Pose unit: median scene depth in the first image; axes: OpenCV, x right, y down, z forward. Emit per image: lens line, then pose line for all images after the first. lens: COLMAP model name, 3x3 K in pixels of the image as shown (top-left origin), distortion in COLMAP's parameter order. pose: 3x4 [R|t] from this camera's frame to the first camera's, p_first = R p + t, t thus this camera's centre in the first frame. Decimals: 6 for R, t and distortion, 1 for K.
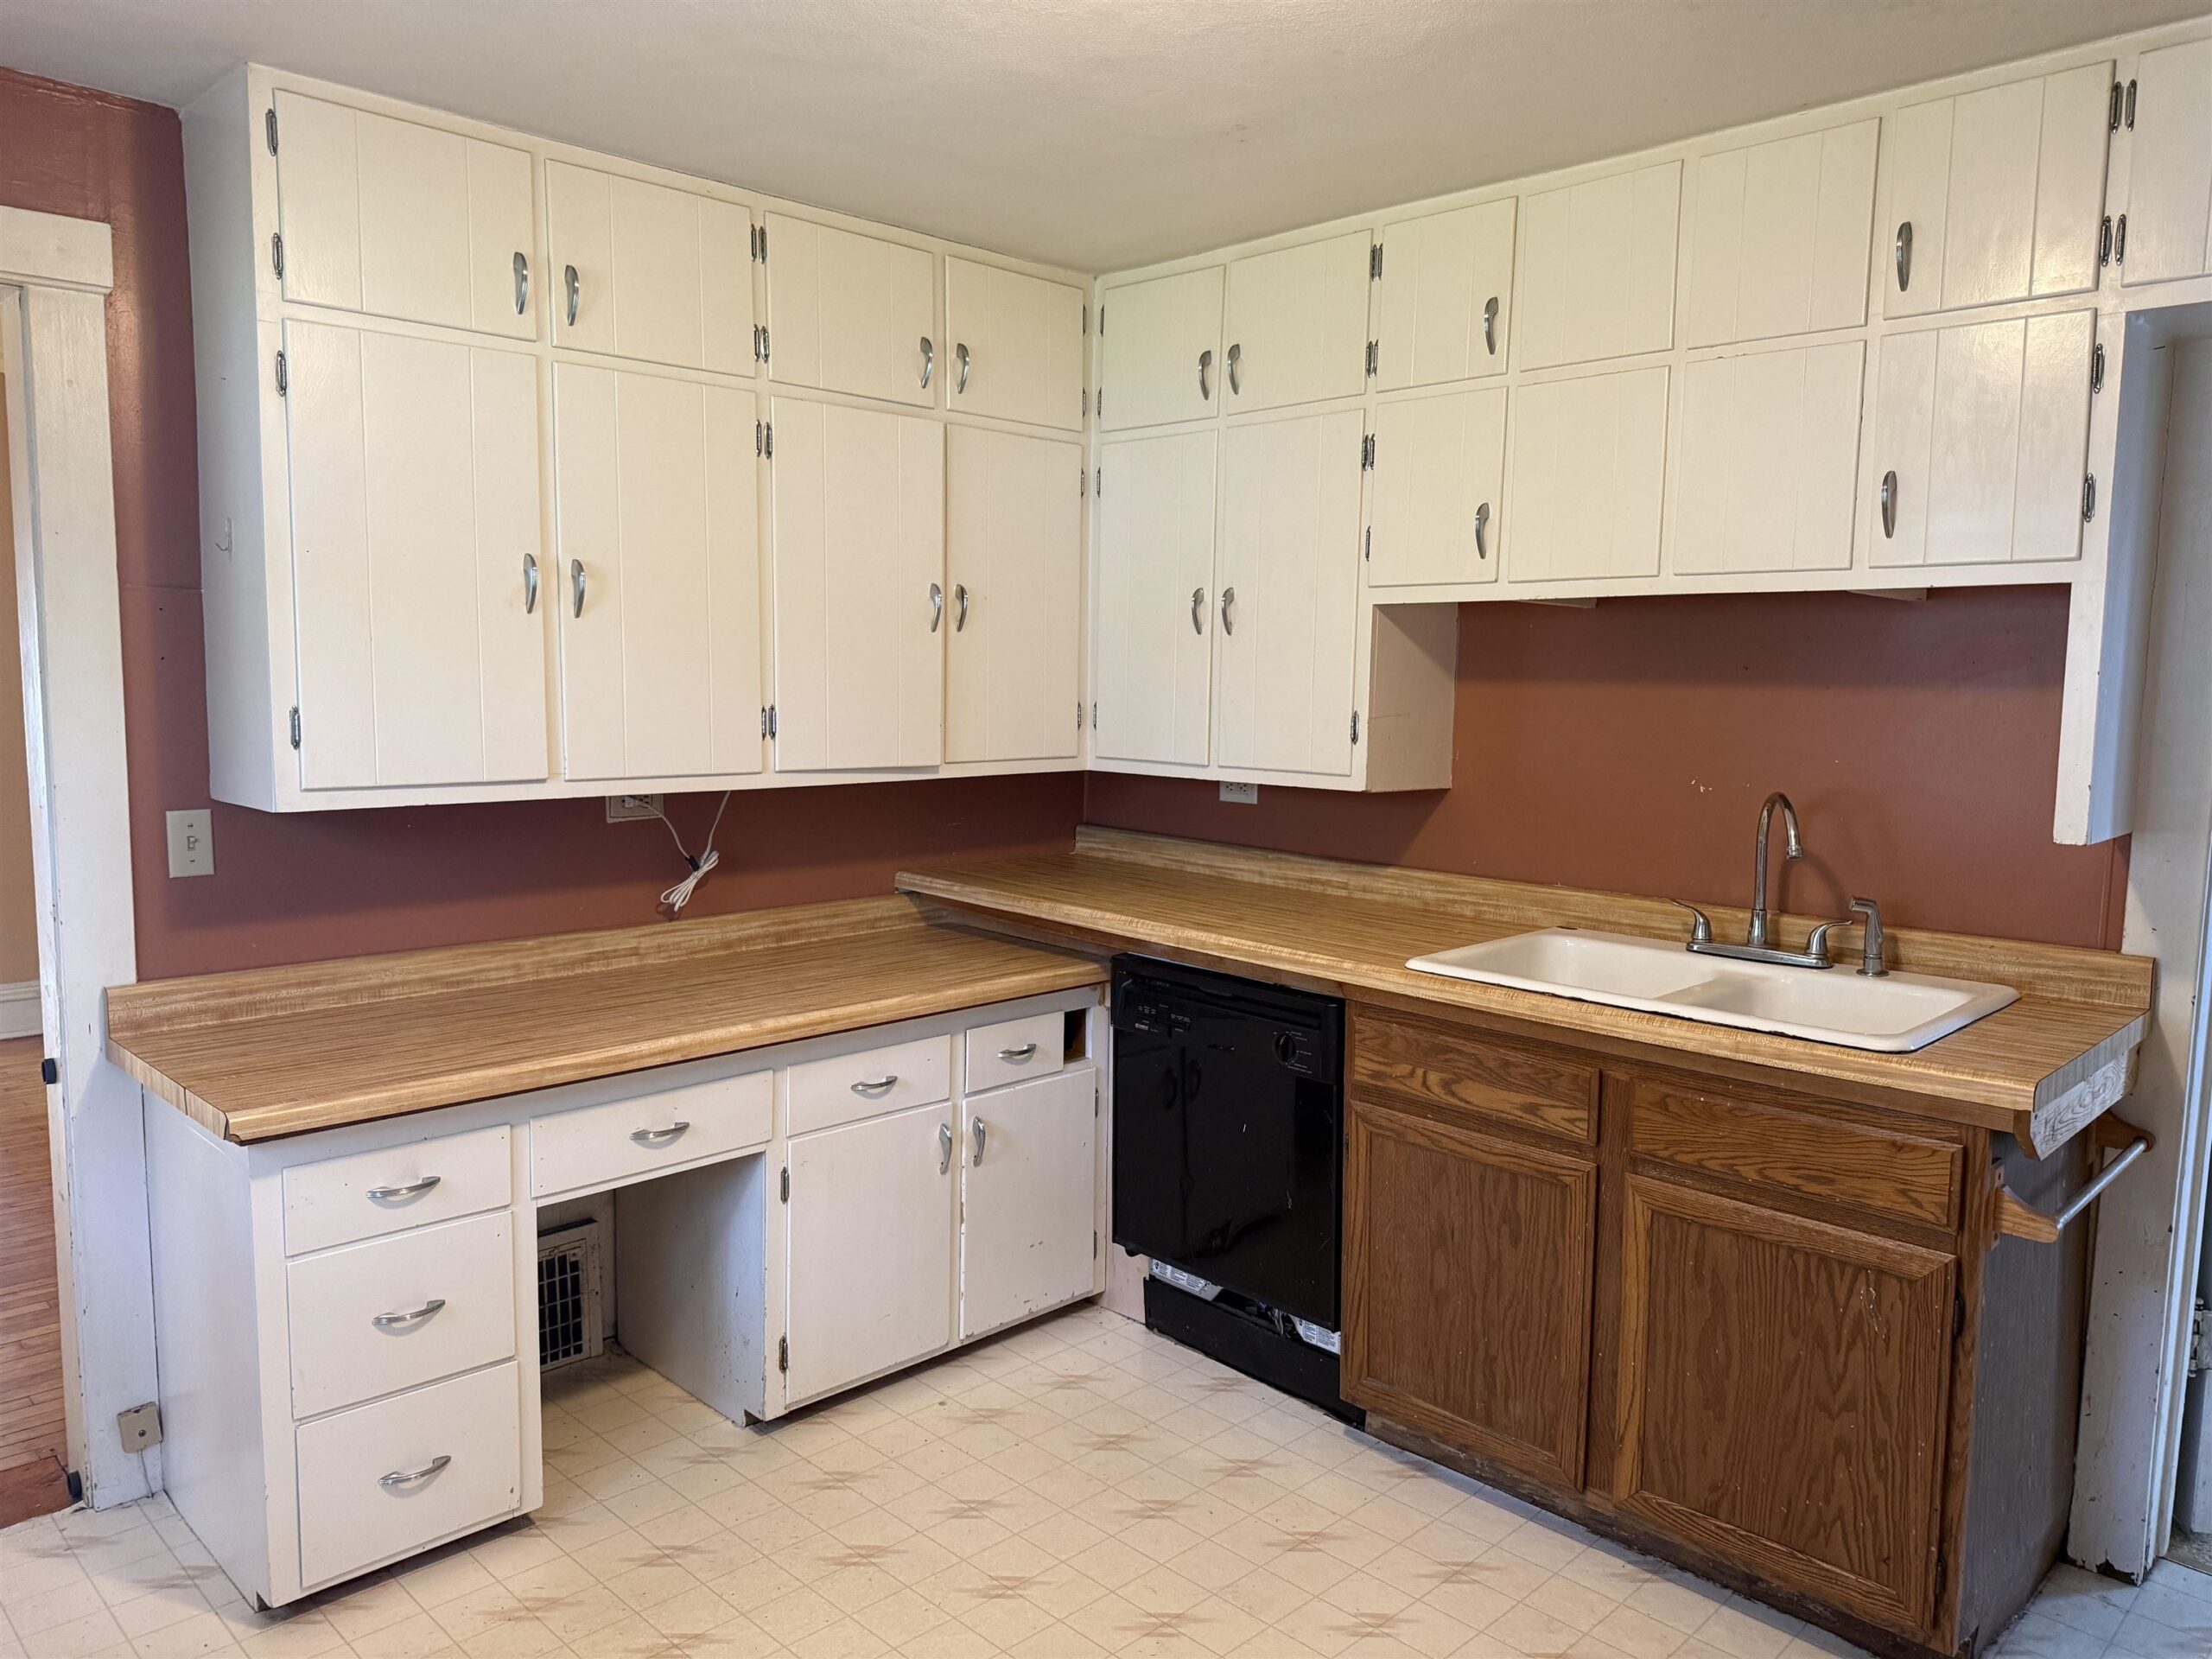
lens RADIAL K [[1563.7, 0, 1076.5], [0, 1563.7, 846.3], [0, 0, 1]] dist [0.065562, -0.079504]
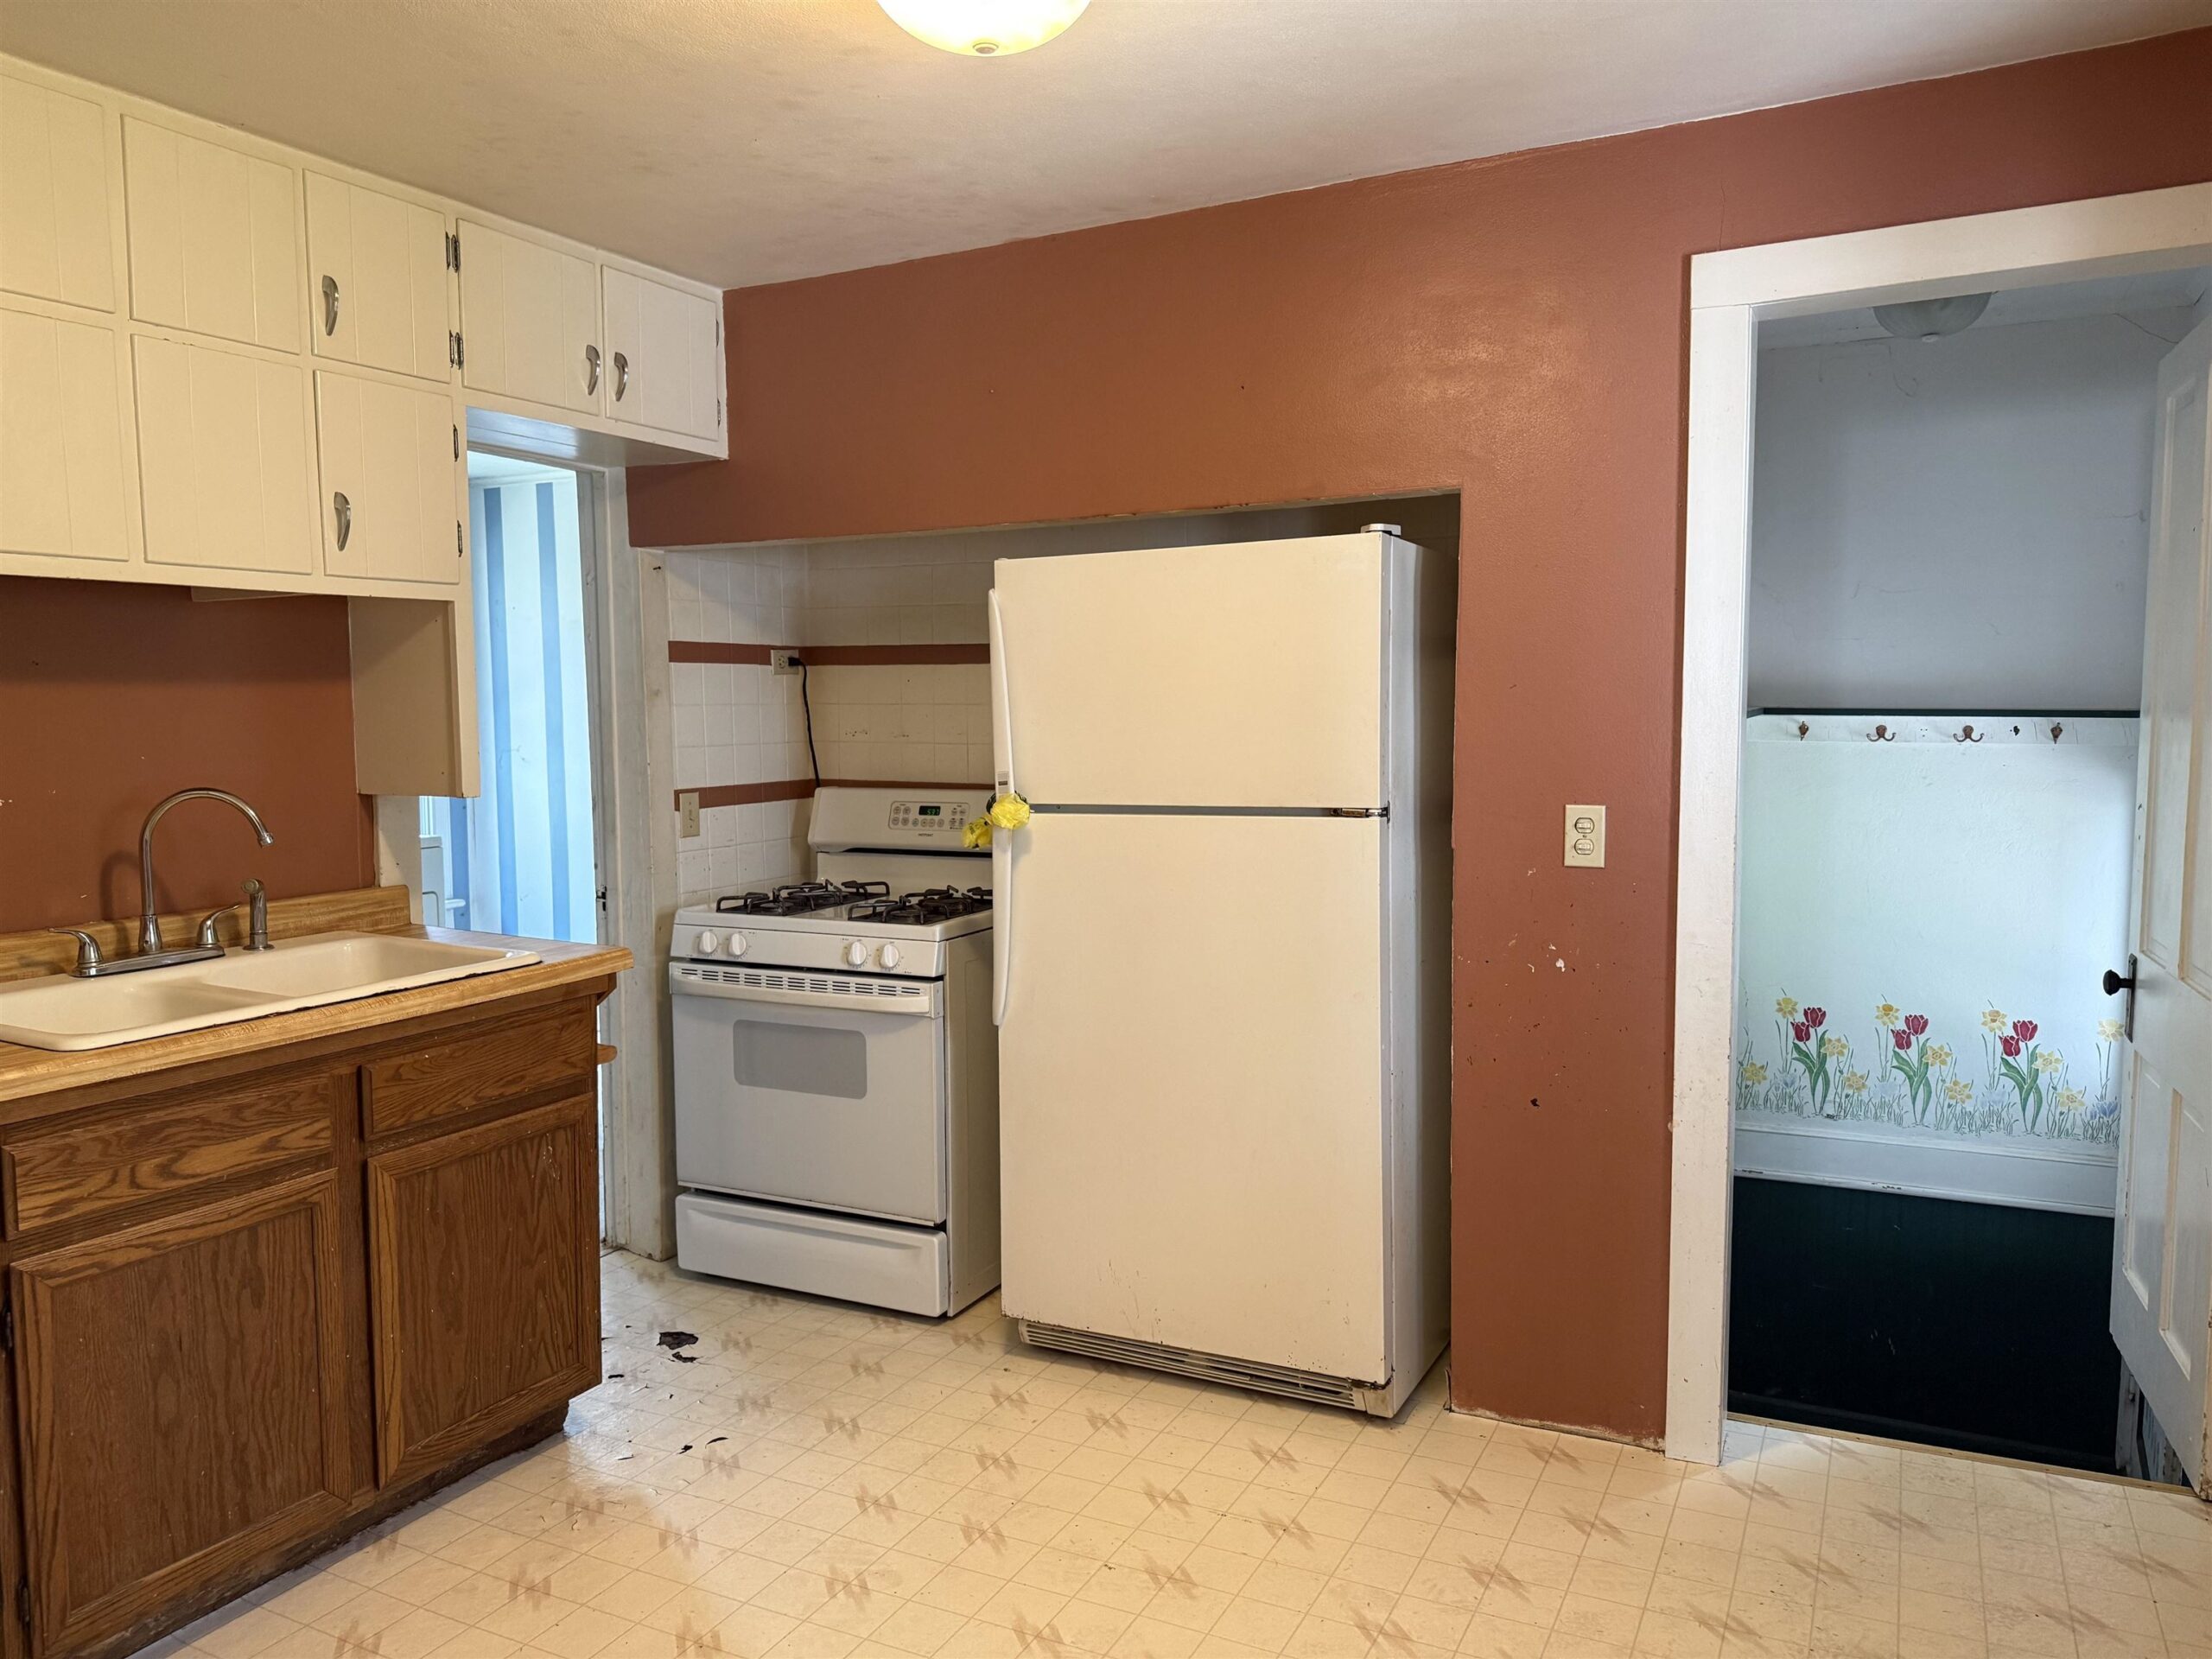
lens RADIAL K [[1563.7, 0, 1111.0], [0, 1563.7, 845.7], [0, 0, 1]] dist [0.065562, -0.079504]
pose [[-0.316213, -0.103000, 0.943080, -0.689283], [0.105983, 0.984031, 0.143009, -0.080740], [-0.942750, 0.145172, -0.300247, 0.764825]]
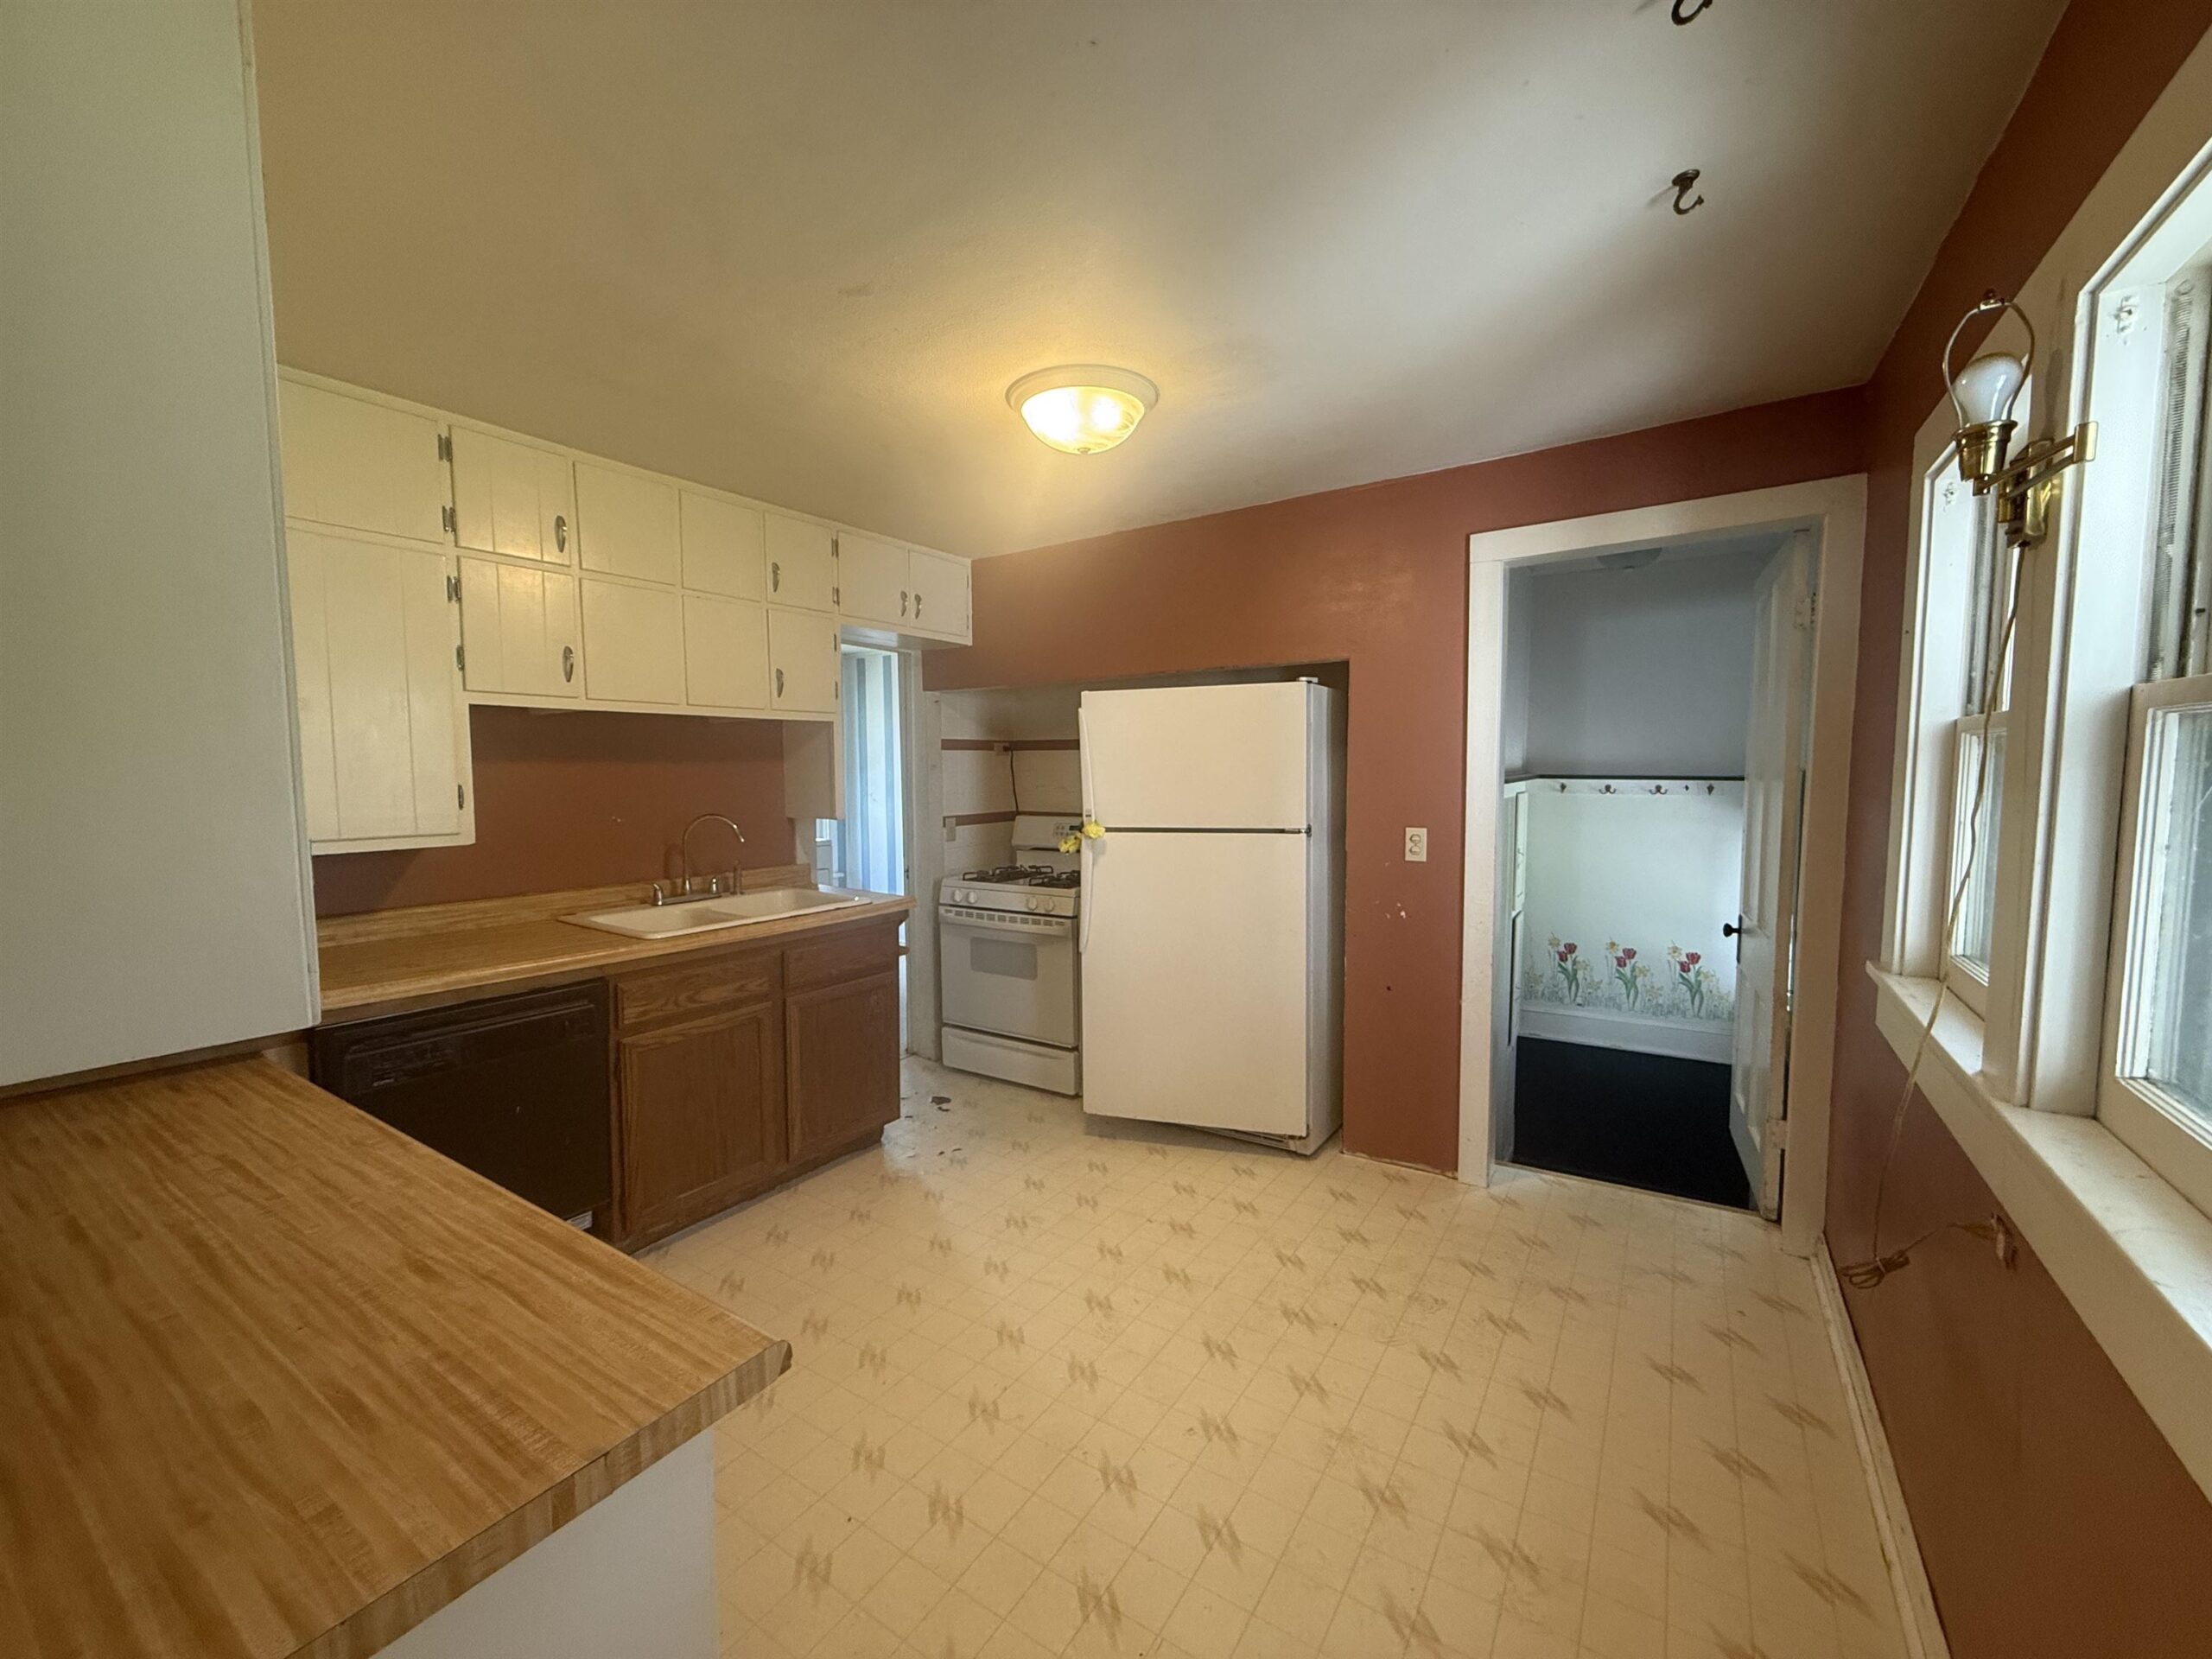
lens RADIAL K [[886.3, 0, 1111.5], [0, 886.3, 836.0], [0, 0, 1]] dist [0.014904, 0.000043]
pose [[-0.216380, -0.091355, 0.972026, -0.789534], [0.110042, 0.986986, 0.117257, -0.084610], [-0.970088, 0.132335, -0.203511, 0.737656]]
